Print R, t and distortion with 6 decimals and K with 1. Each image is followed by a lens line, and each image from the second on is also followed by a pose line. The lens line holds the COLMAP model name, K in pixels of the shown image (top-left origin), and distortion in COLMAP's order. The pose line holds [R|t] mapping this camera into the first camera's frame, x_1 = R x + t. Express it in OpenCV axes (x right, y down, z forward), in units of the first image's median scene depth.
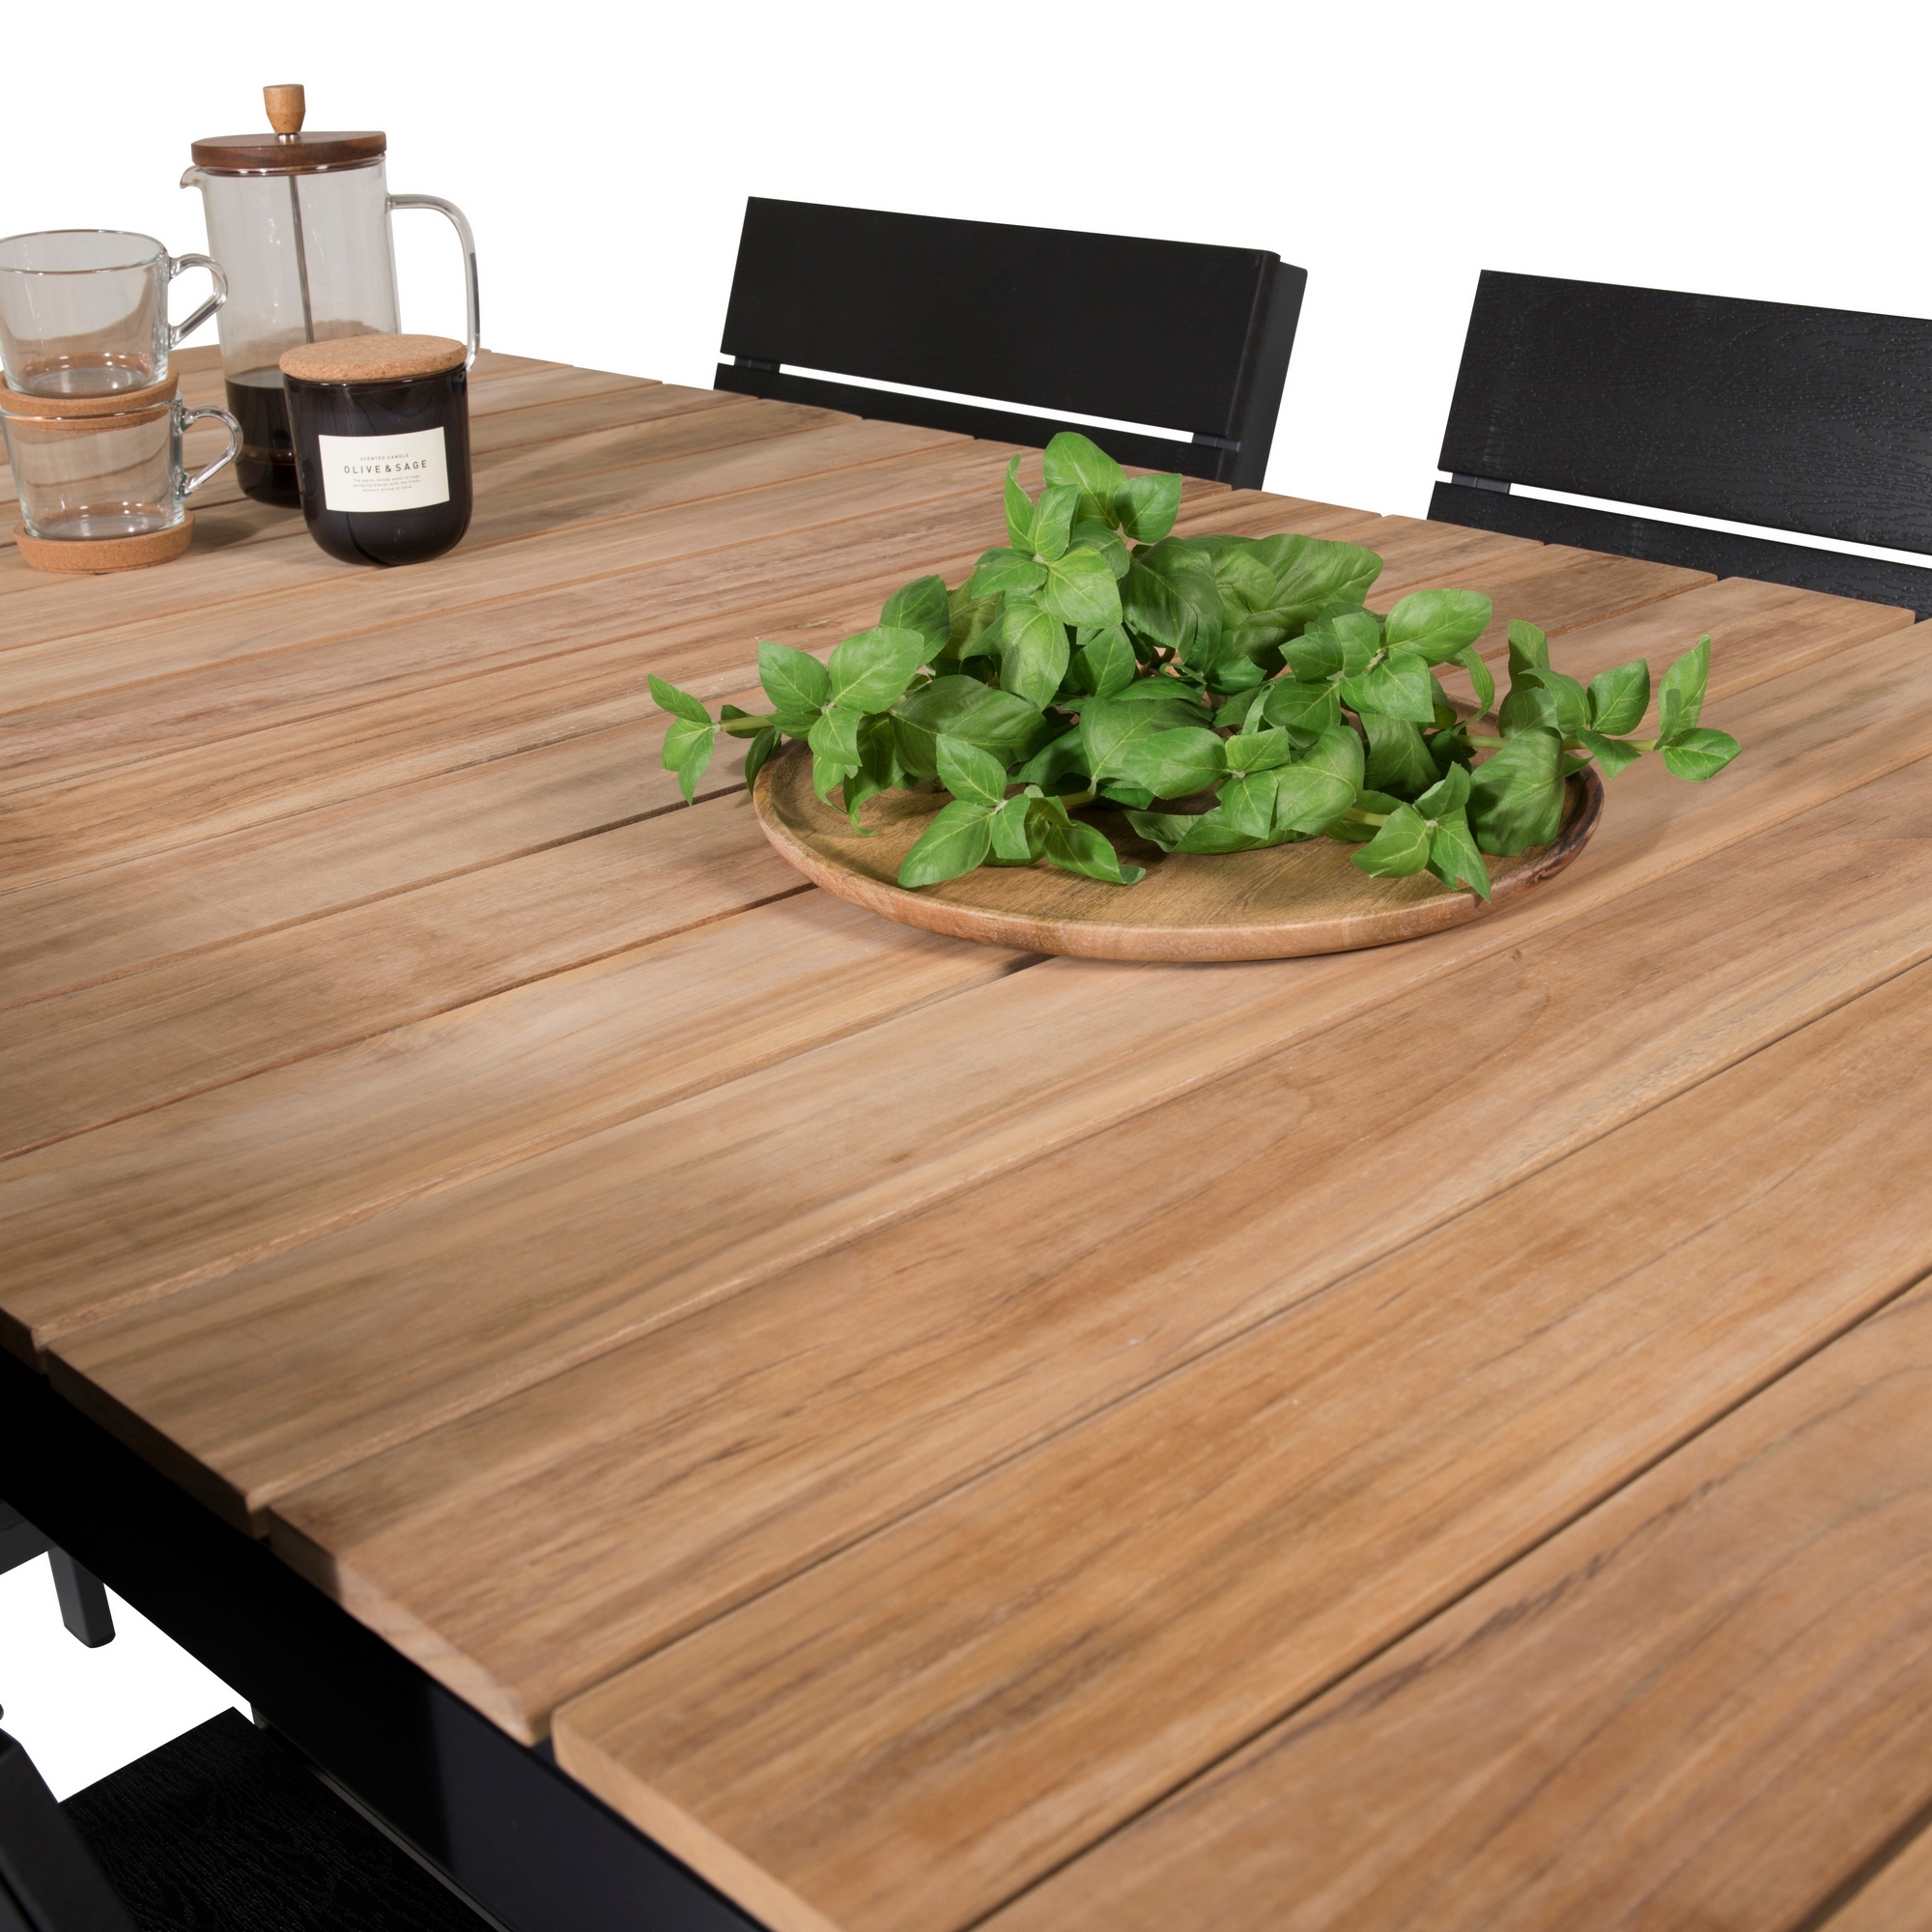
lens RADIAL K [[2772.0, 0, 966.0], [0, 2772.0, 966.0], [0, 0, 1]] dist [-0.013863, -0.032198]
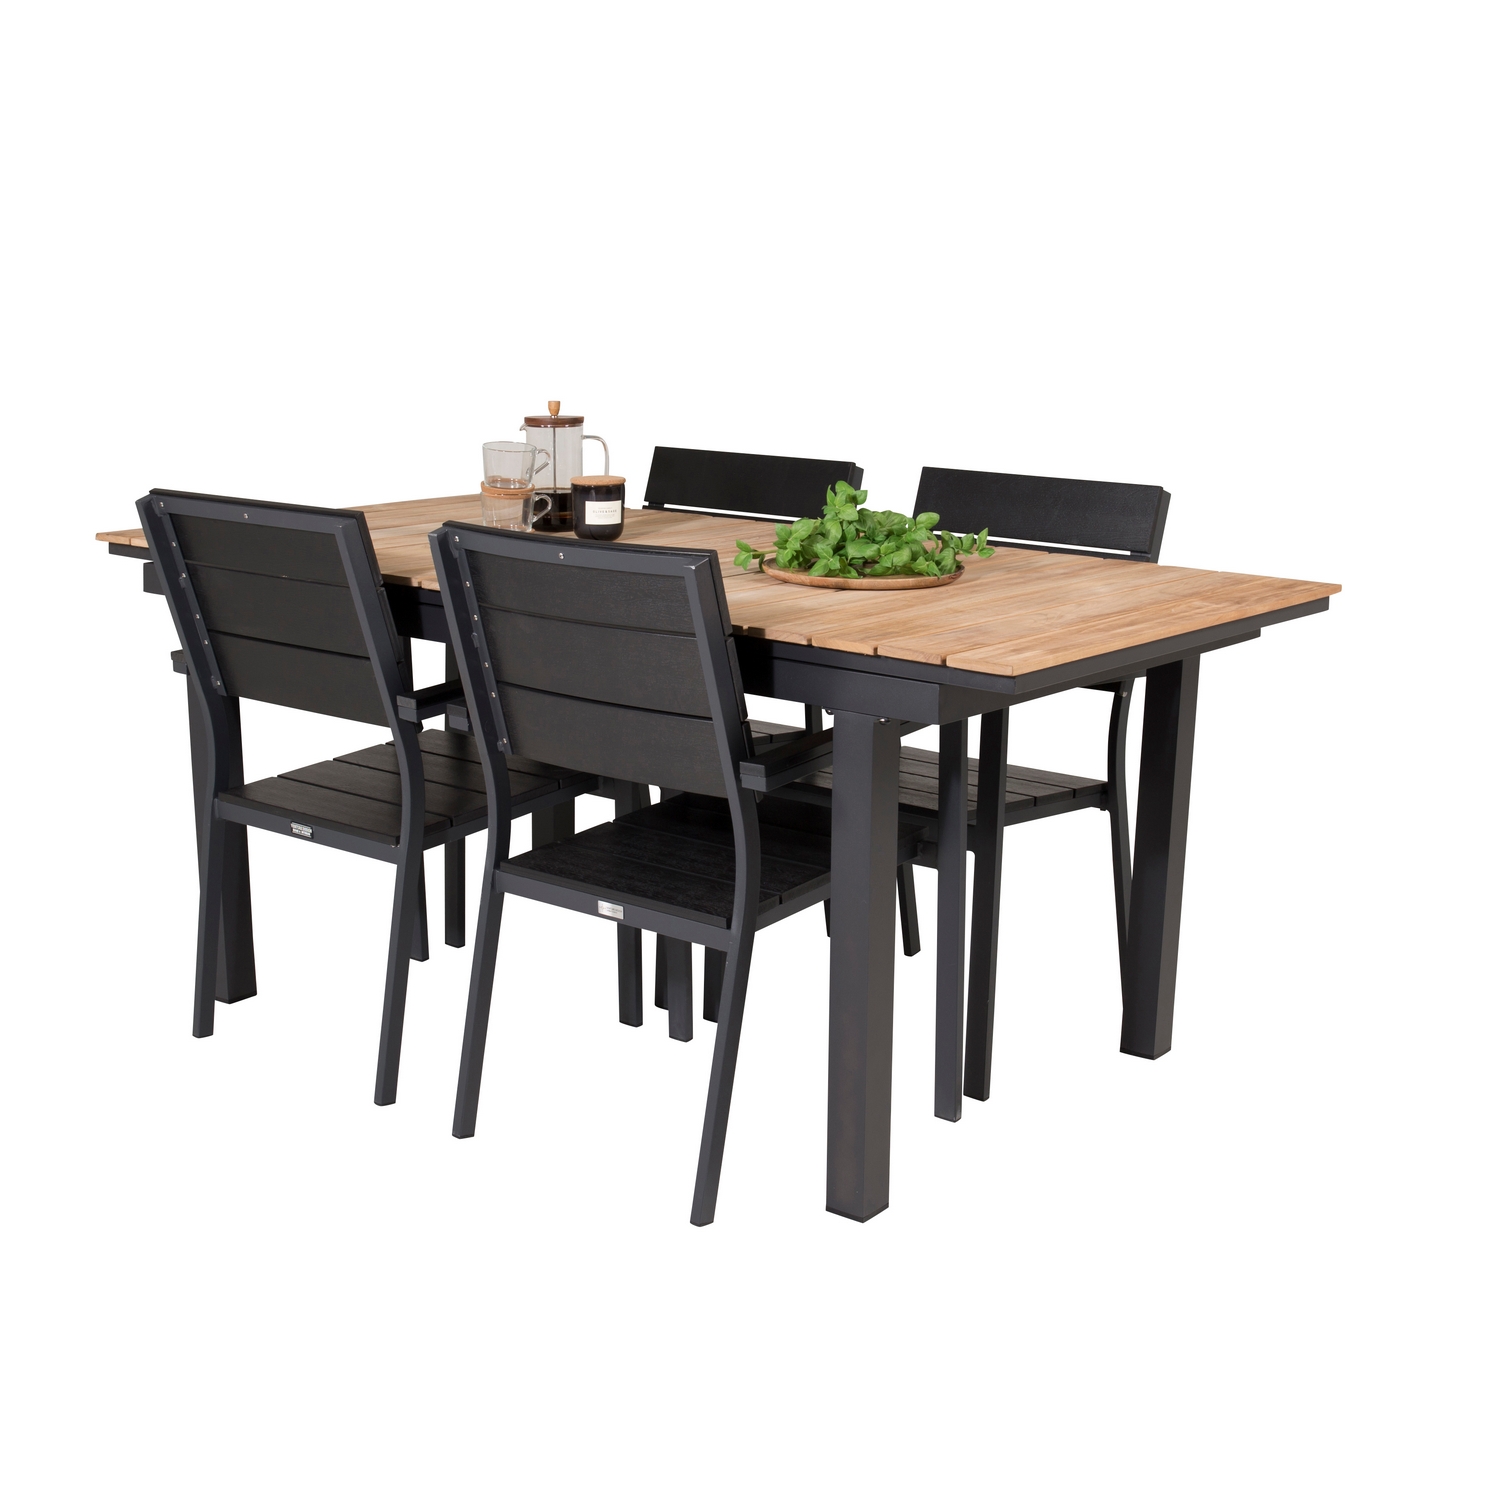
lens RADIAL K [[2152.2, 0, 750.0], [0, 2152.2, 750.0], [0, 0, 1]] dist [-0.013863, -0.032198]
pose [[0.991821, 0.006252, 0.127484, -0.524683], [0.014244, 0.987139, -0.159231, 0.747466], [-0.126839, 0.159745, 0.978976, -2.181830]]
